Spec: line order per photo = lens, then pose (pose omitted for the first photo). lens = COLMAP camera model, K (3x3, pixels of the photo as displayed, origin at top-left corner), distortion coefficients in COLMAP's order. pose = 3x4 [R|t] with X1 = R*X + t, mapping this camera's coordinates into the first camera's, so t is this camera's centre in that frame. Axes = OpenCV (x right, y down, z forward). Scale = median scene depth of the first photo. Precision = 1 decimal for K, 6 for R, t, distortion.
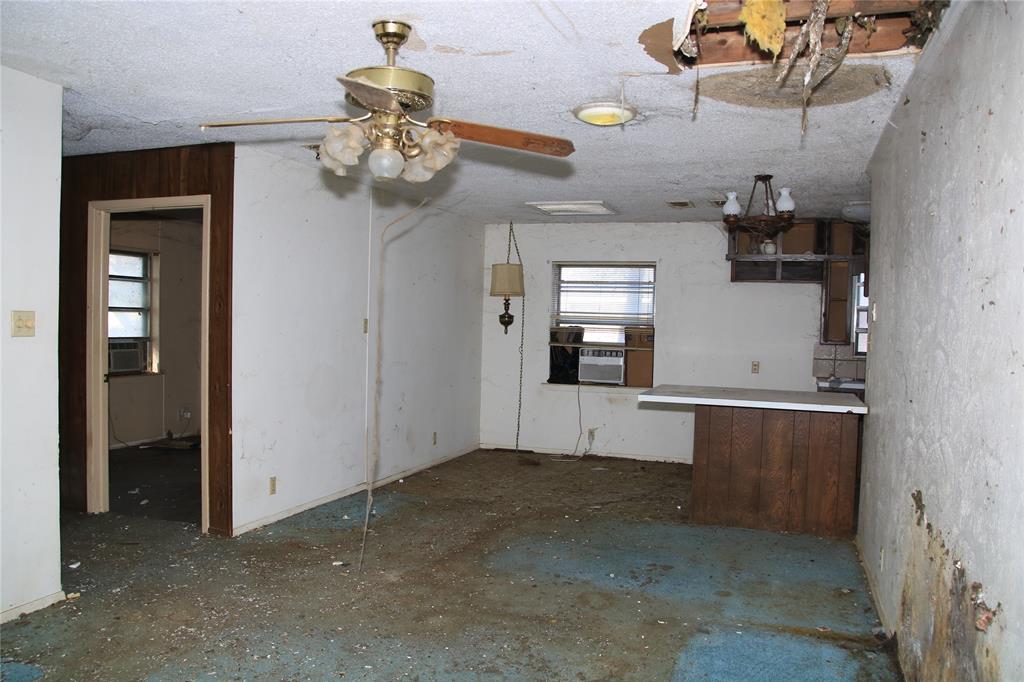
lens RADIAL K [[789.9, 0, 512.0], [0, 789.9, 341.0], [0, 0, 1]] dist [-0.136456, 0.090305]
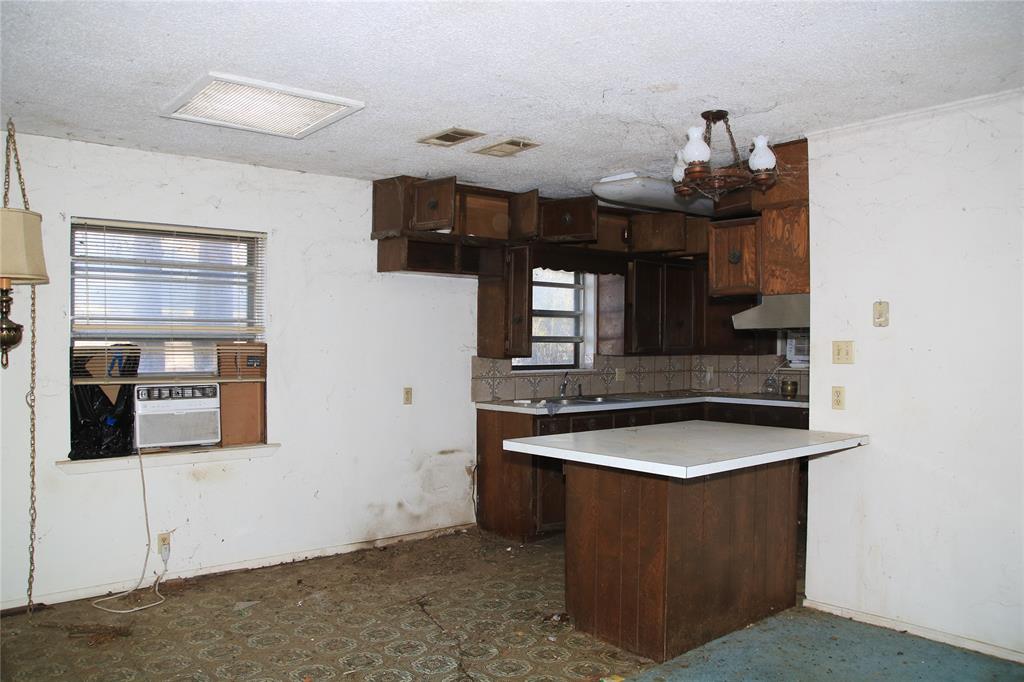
lens RADIAL K [[789.9, 0, 512.0], [0, 789.9, 341.0], [0, 0, 1]] dist [-0.136456, 0.090305]
pose [[0.509785, -0.025103, 0.859935, -0.235746], [0.034095, 0.999378, 0.008961, -0.017738], [-0.859626, 0.024751, 0.510324, 0.541613]]
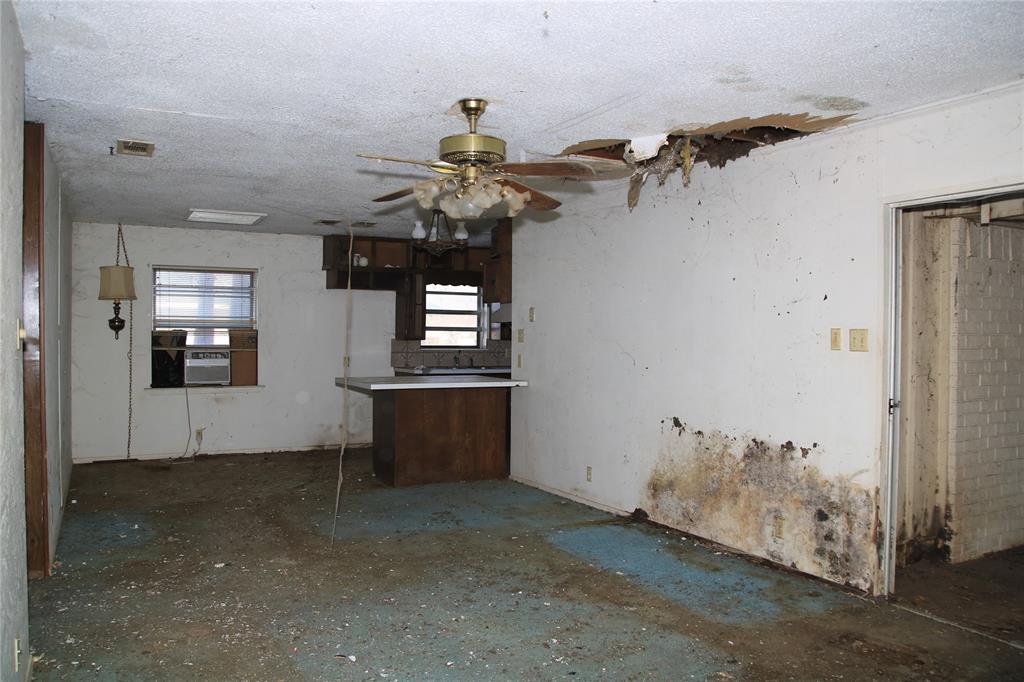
lens RADIAL K [[789.9, 0, 512.0], [0, 789.9, 341.0], [0, 0, 1]] dist [-0.136456, 0.090305]
pose [[0.670061, -0.027709, 0.741789, -0.384321], [0.028071, 0.999534, 0.011979, -0.004513], [-0.741775, 0.012796, 0.670526, 0.020815]]
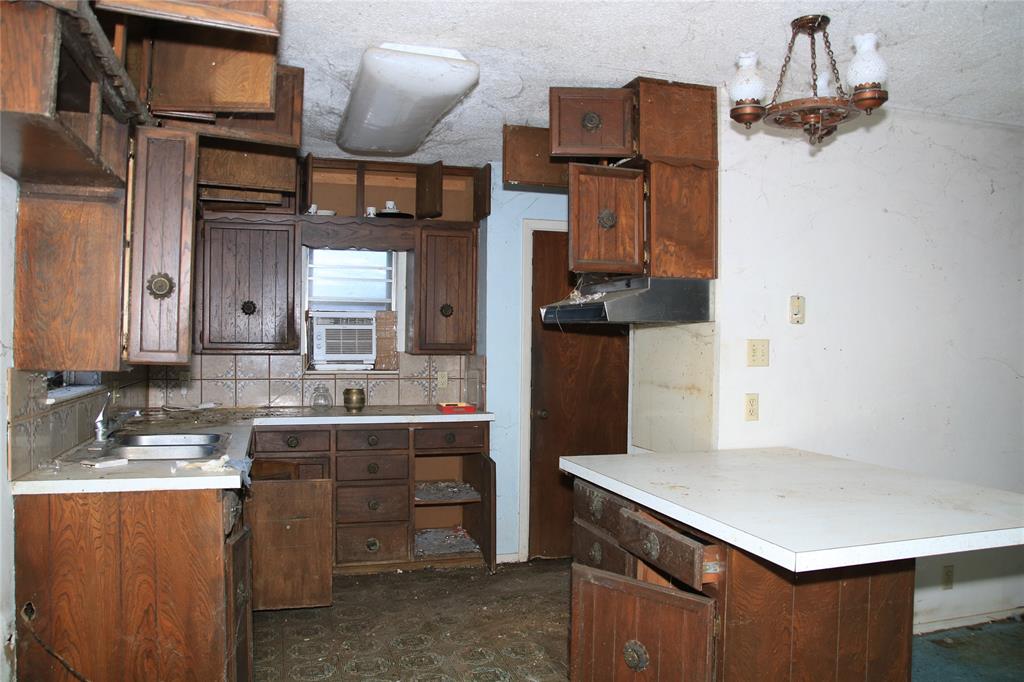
lens RADIAL K [[789.9, 0, 512.0], [0, 789.9, 341.0], [0, 0, 1]] dist [-0.136456, 0.090305]
pose [[-0.599434, -0.035125, 0.799653, 0.032011], [-0.006097, 0.999208, 0.039320, -0.020964], [-0.800401, 0.018694, -0.599173, 0.960695]]
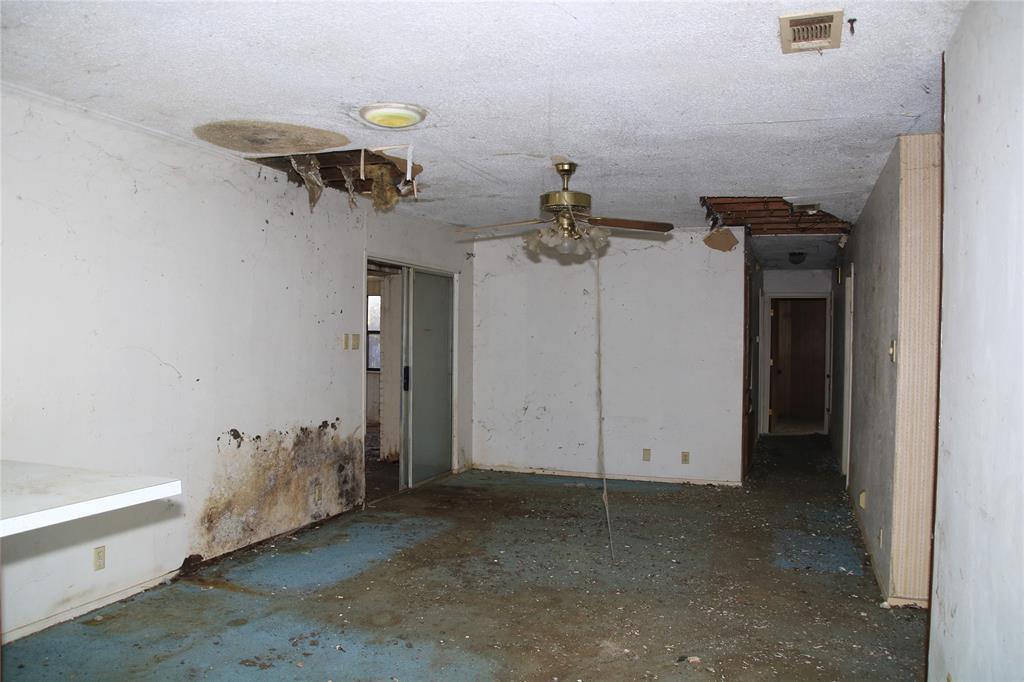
lens RADIAL K [[789.9, 0, 512.0], [0, 789.9, 341.0], [0, 0, 1]] dist [-0.136456, 0.090305]
pose [[-0.999234, -0.037992, 0.009351, -0.023085], [-0.037688, 0.998814, 0.030822, -0.022674], [-0.010511, 0.030446, -0.999481, 0.949141]]
